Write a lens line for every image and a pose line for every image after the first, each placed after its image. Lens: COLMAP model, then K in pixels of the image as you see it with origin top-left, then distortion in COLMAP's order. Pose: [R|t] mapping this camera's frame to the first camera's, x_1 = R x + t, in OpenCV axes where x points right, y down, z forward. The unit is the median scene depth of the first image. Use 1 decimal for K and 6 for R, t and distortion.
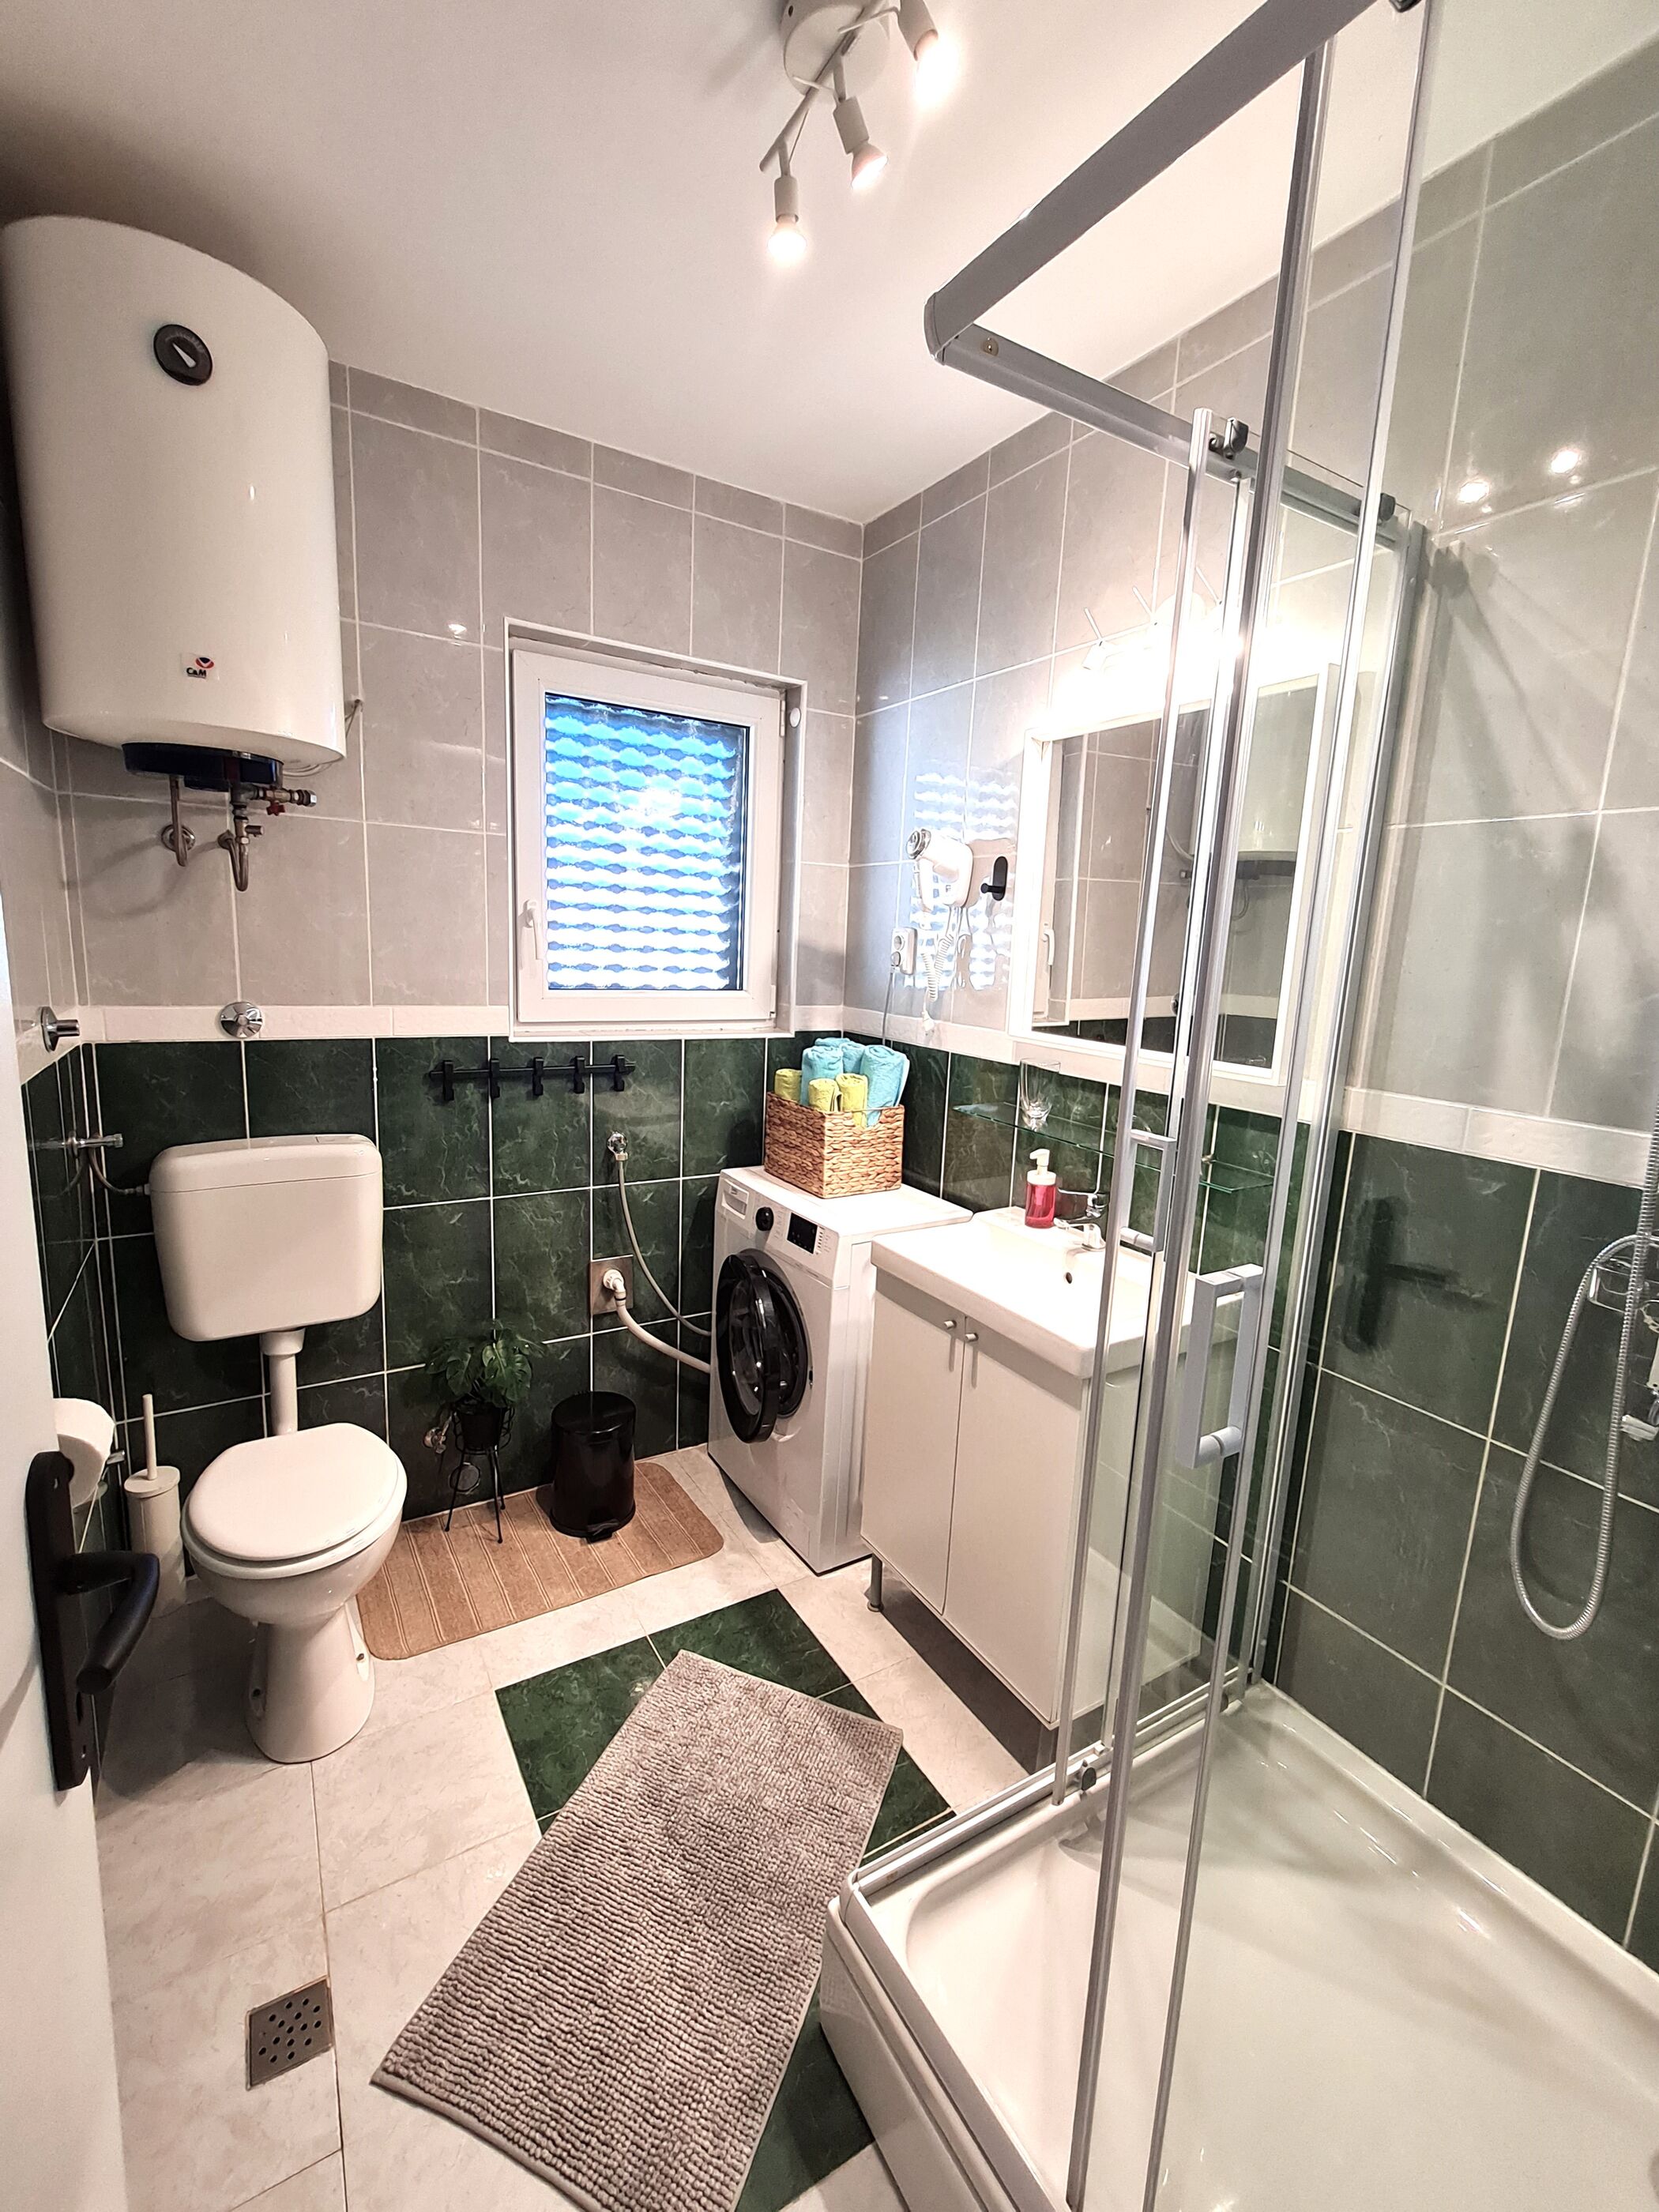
lens RADIAL K [[924.8, 0, 815.7], [0, 924.8, 1102.9], [0, 0, 1]] dist [0.000837, -0.000545]
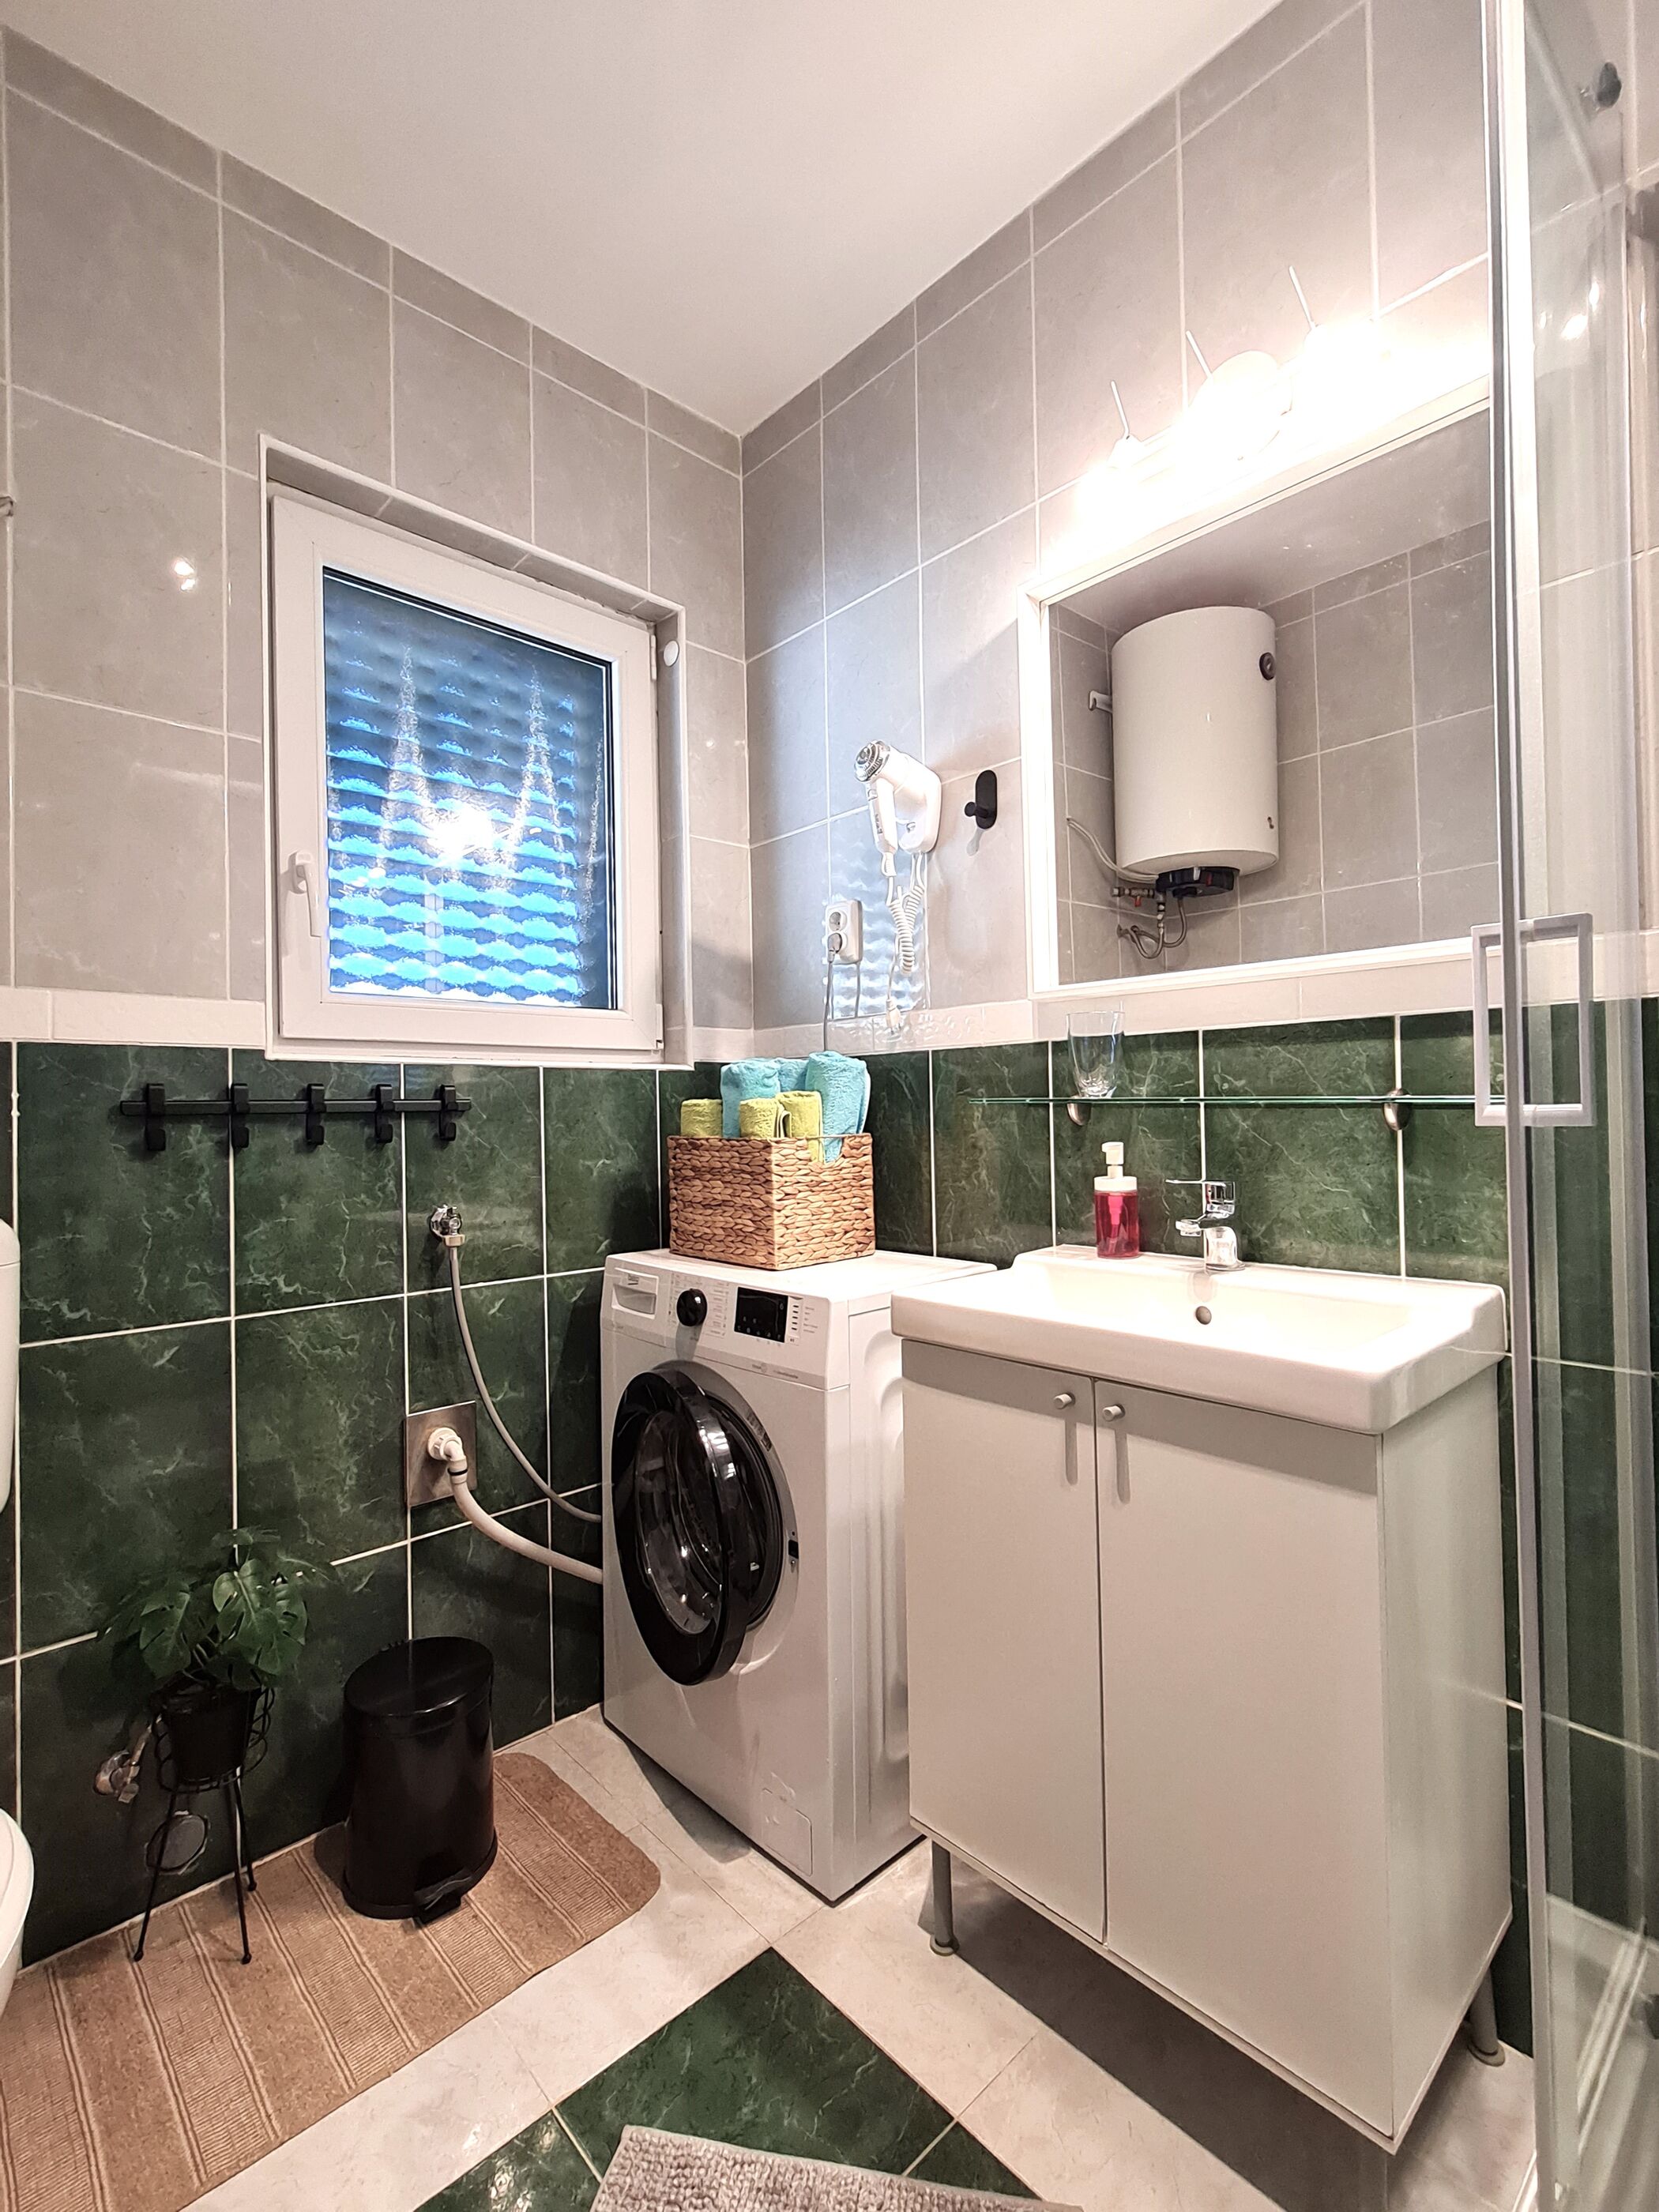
lens RADIAL K [[993.9, 0, 814.4], [0, 993.9, 1100.9], [0, 0, 1]] dist [-0.000984, 0.000176]
pose [[0.978977, -0.058873, 0.195288, -0.104676], [0.093113, 0.980847, -0.171081, 0.116909], [-0.181476, 0.185668, 0.965709, 0.299408]]
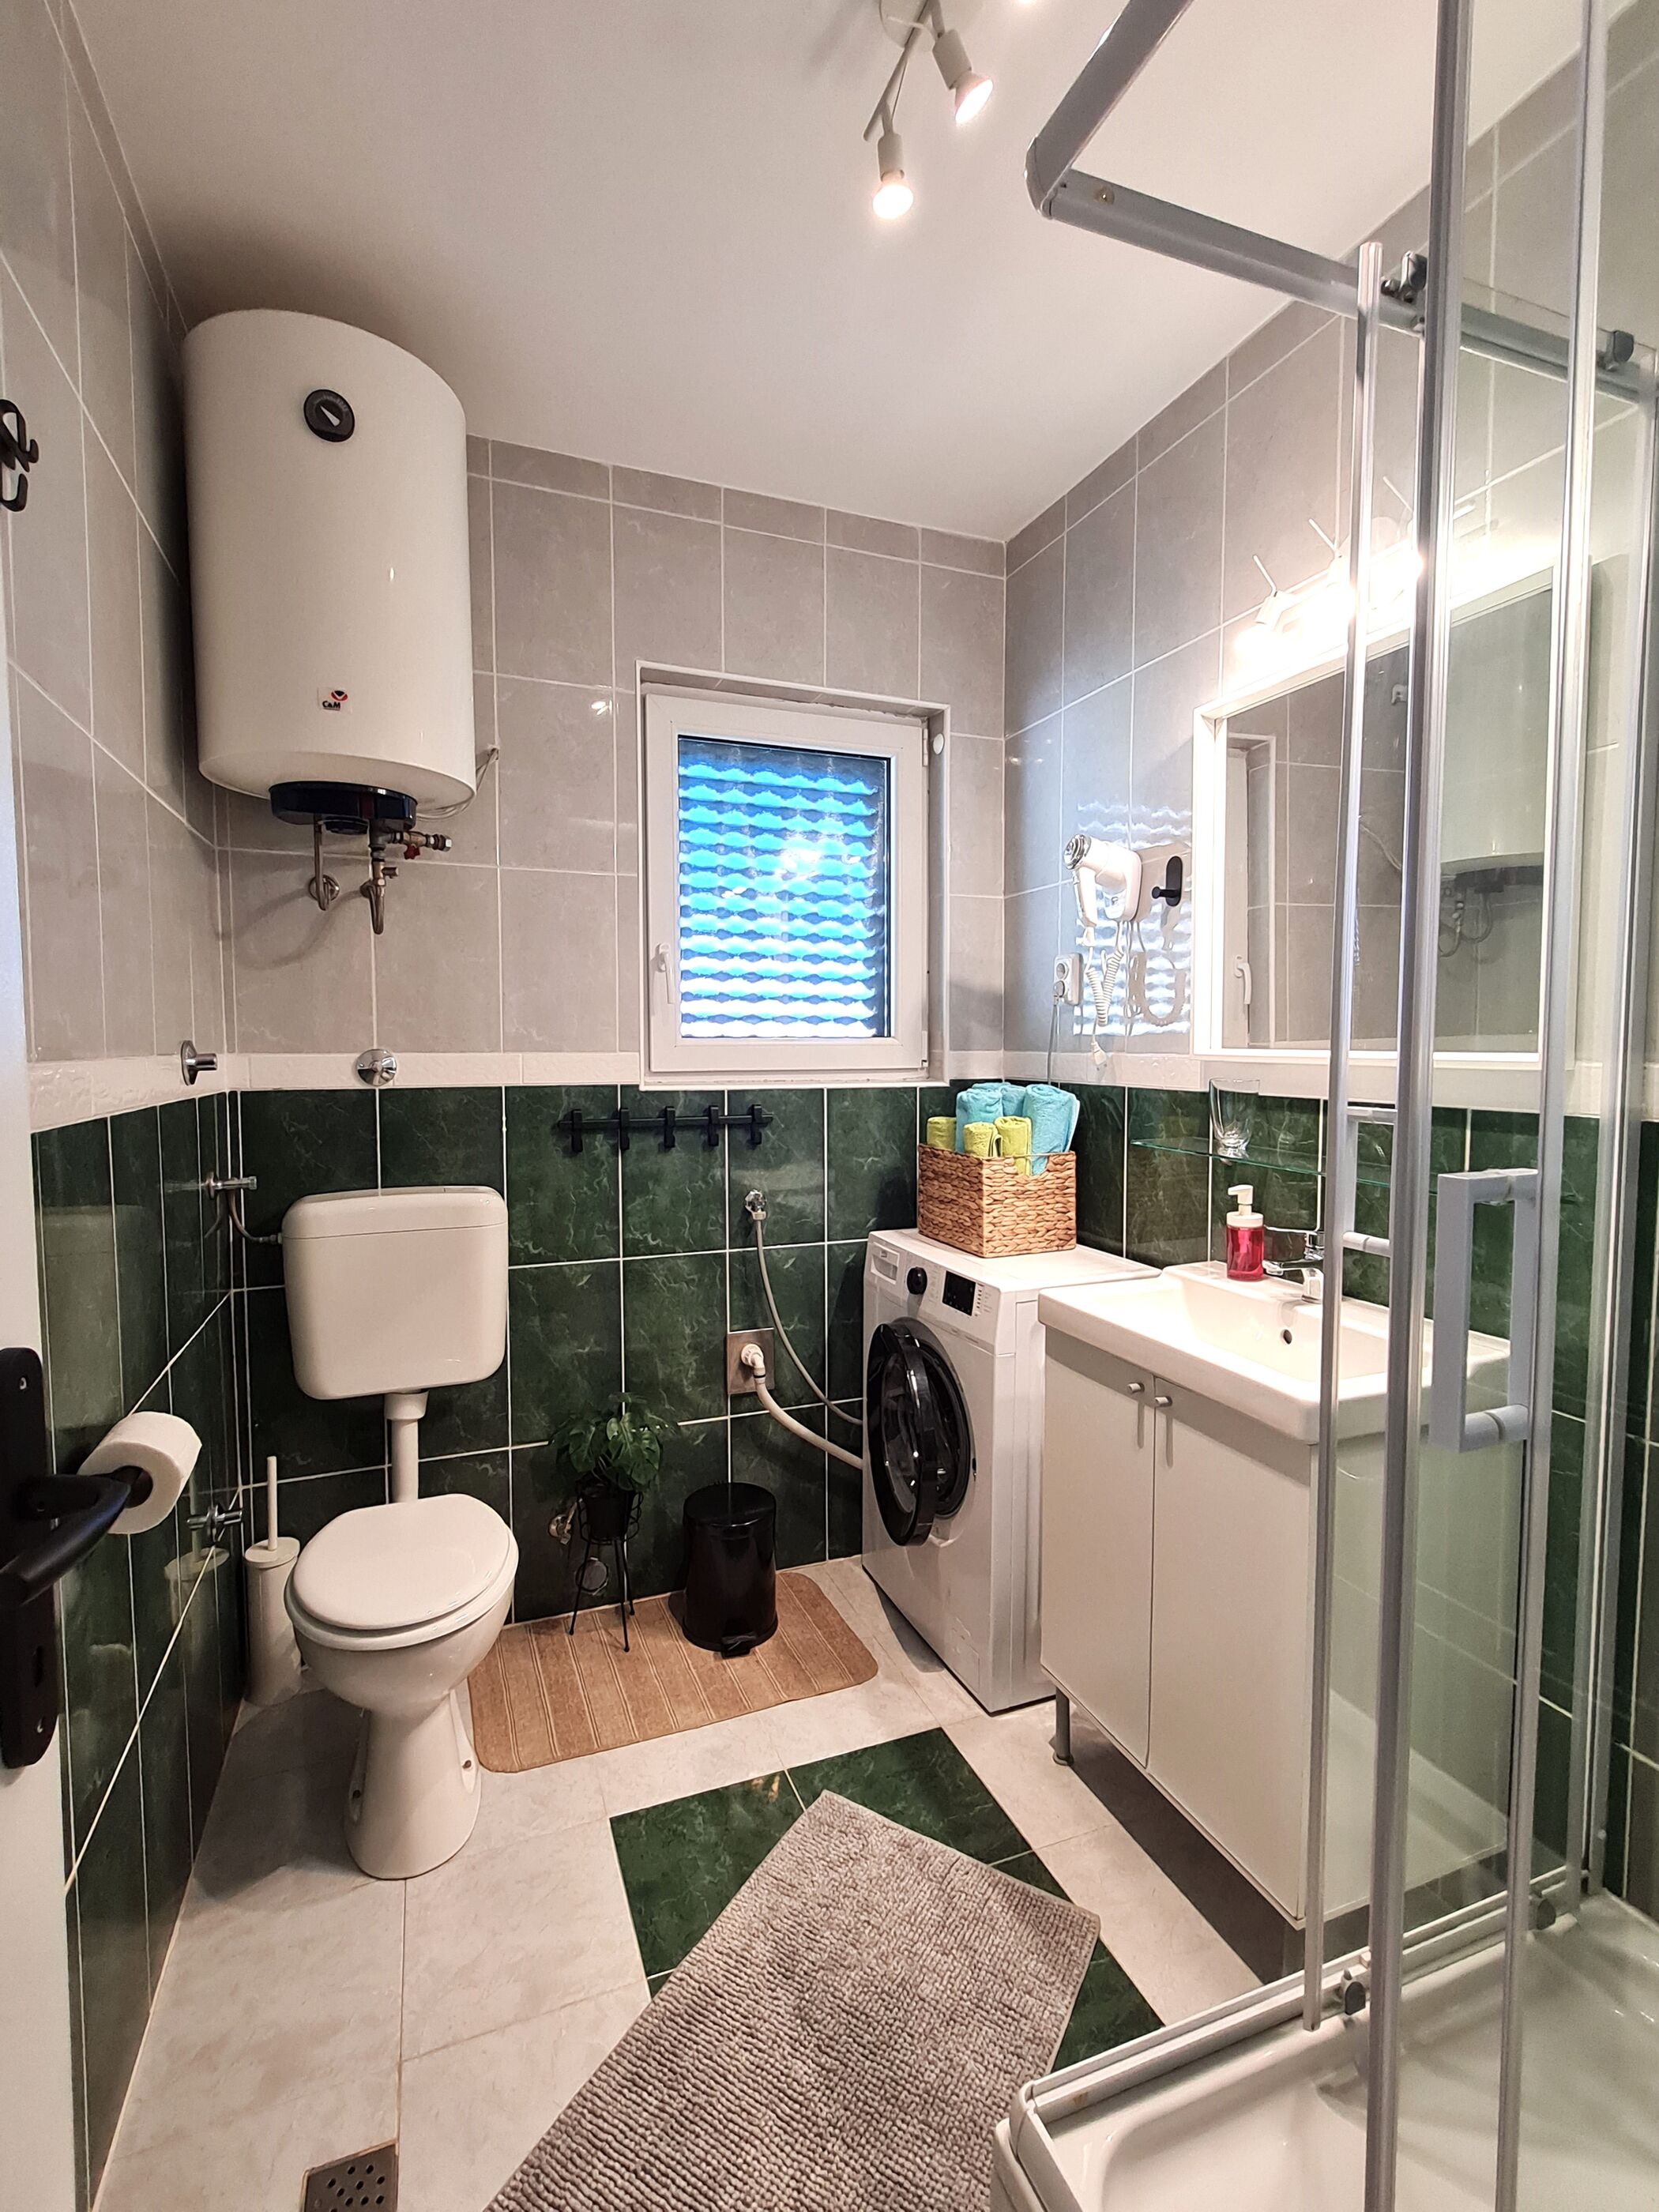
lens RADIAL K [[988.2, 0, 821.4], [0, 988.2, 1105.9], [0, 0, 1]] dist [-0.000607, -0.000029]
pose [[0.984703, -0.033669, -0.170958, 0.023001], [0.013958, 0.993243, -0.115215, 0.071257], [0.173682, 0.111066, 0.978519, 0.050390]]
